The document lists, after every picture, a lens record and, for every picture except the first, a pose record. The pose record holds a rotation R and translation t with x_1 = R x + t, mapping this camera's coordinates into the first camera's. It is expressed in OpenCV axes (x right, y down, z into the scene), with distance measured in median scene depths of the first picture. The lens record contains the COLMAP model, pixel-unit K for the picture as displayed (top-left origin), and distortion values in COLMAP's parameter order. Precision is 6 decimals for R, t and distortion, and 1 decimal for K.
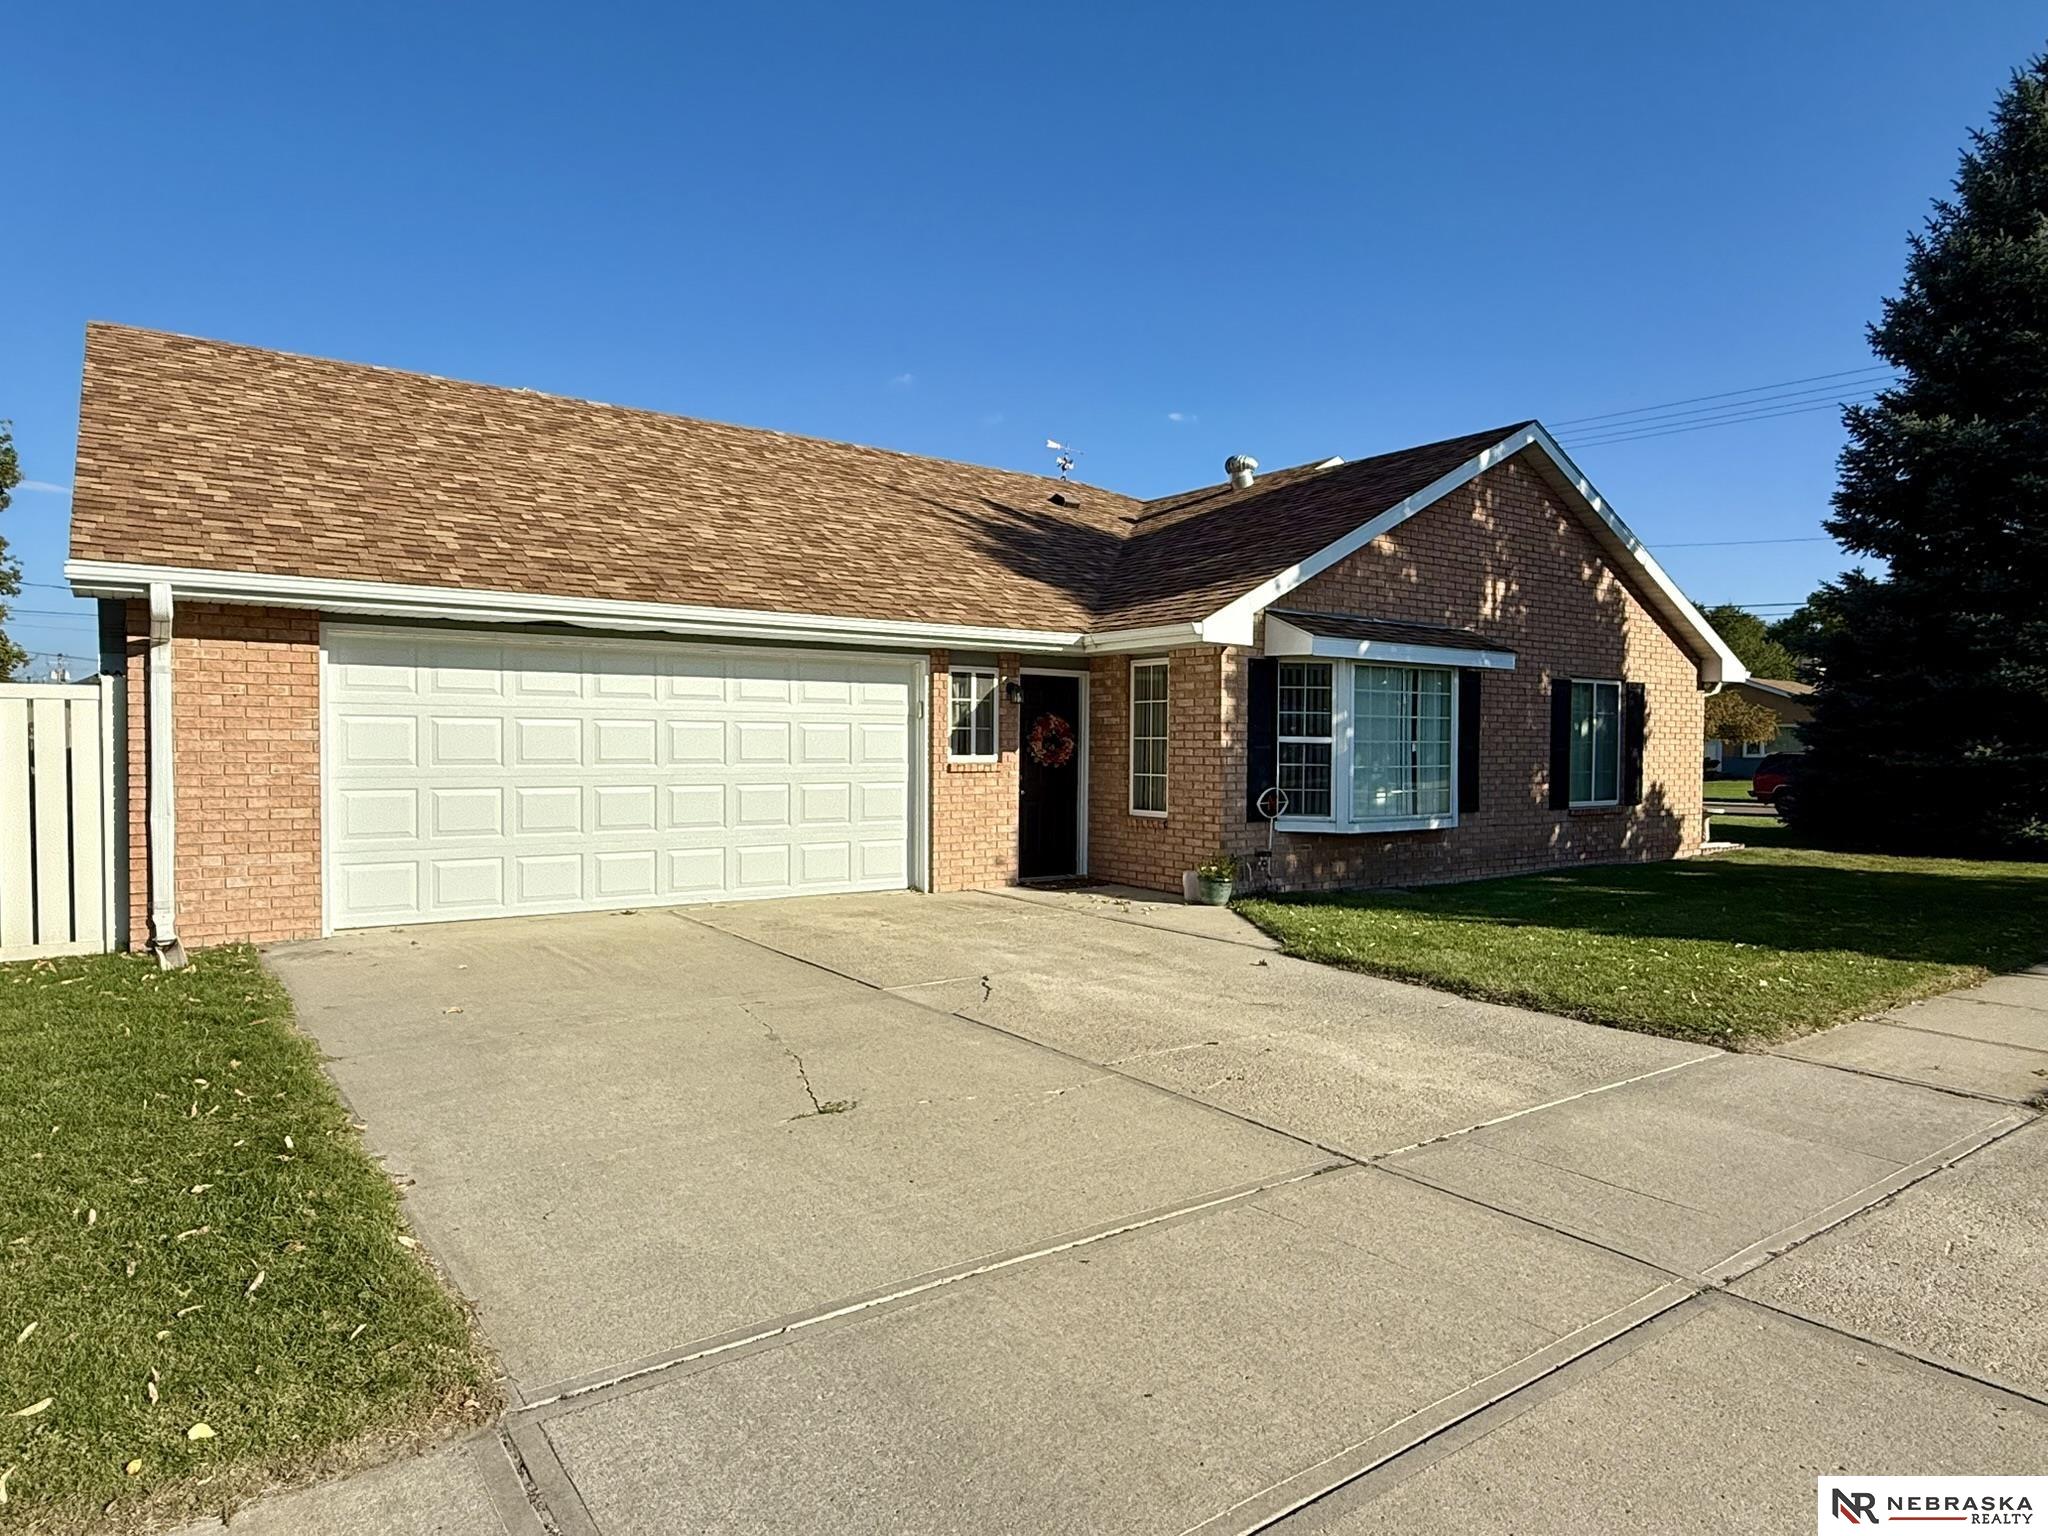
lens RADIAL K [[1242.2, 0, 1009.7], [0, 1242.2, 771.1], [0, 0, 1]] dist [0.003328, -0.000703]
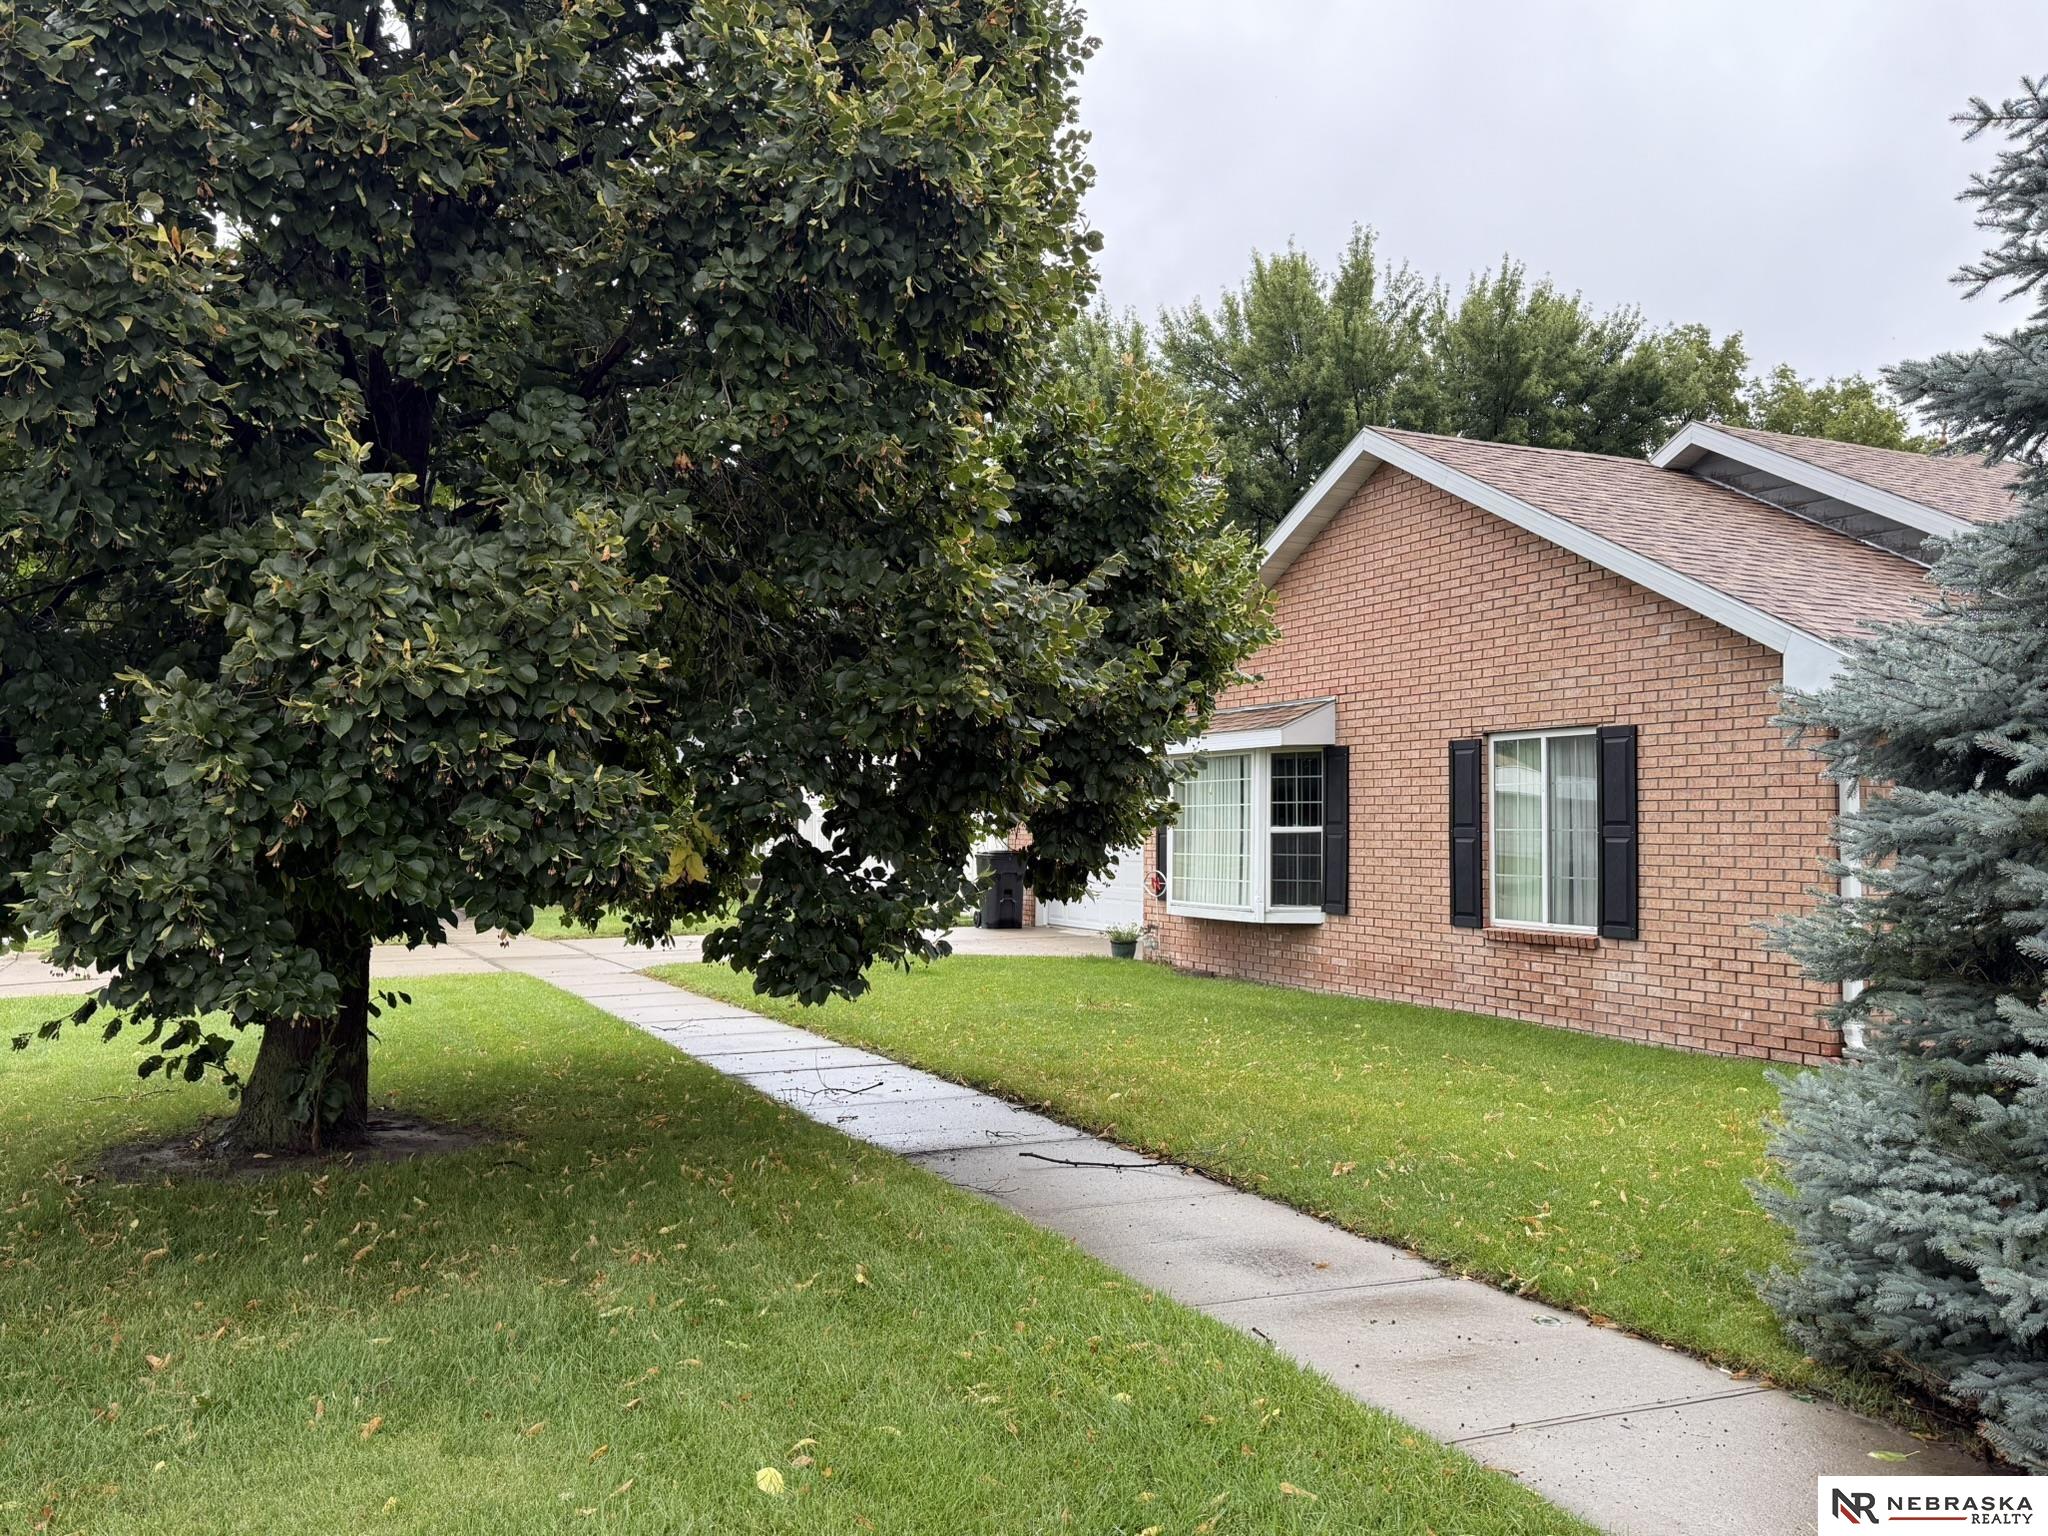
lens RADIAL K [[1705.1, 0, 1025.5], [0, 1705.1, 765.1], [0, 0, 1]] dist [0.128001, -0.148687]
pose [[-0.211835, -0.046187, -0.976213, 1.586854], [-0.029788, 0.998724, -0.040788, -0.014375], [0.976851, 0.020439, -0.212941, 1.070213]]
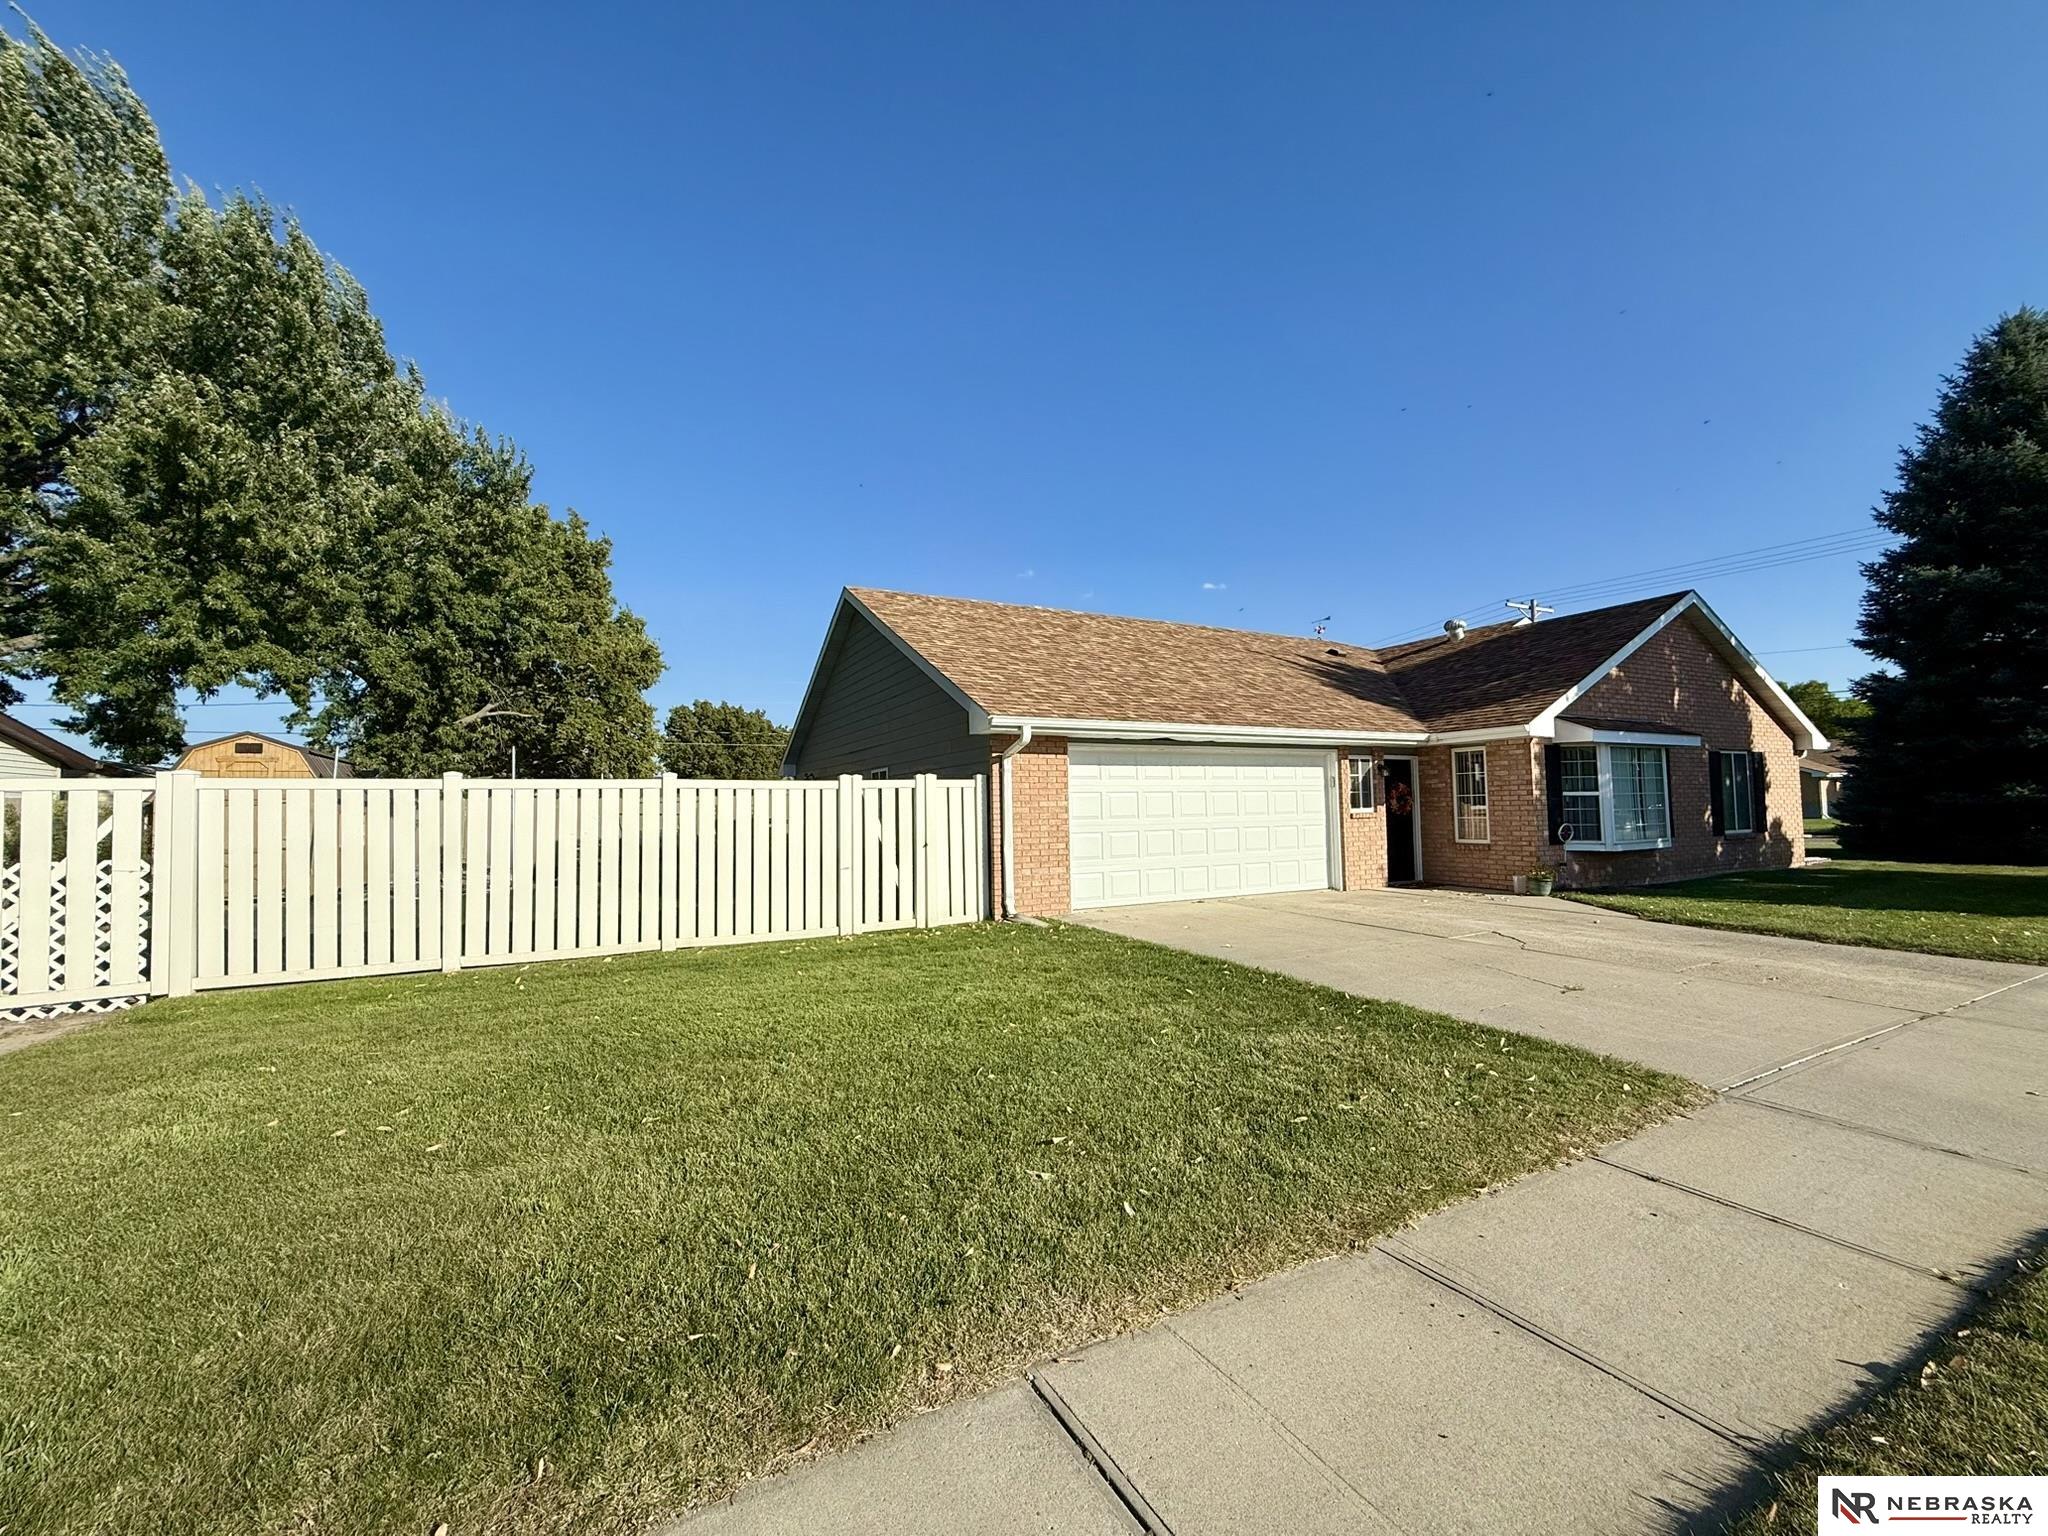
lens RADIAL K [[815.5, 0, 1030.6], [0, 815.5, 766.0], [0, 0, 1]] dist [-0.000750, 0.000913]
pose [[0.989416, -0.031170, -0.141718, -0.314475], [0.020469, 0.996871, -0.076347, 0.005261], [0.143654, 0.072638, 0.986959, -0.152619]]
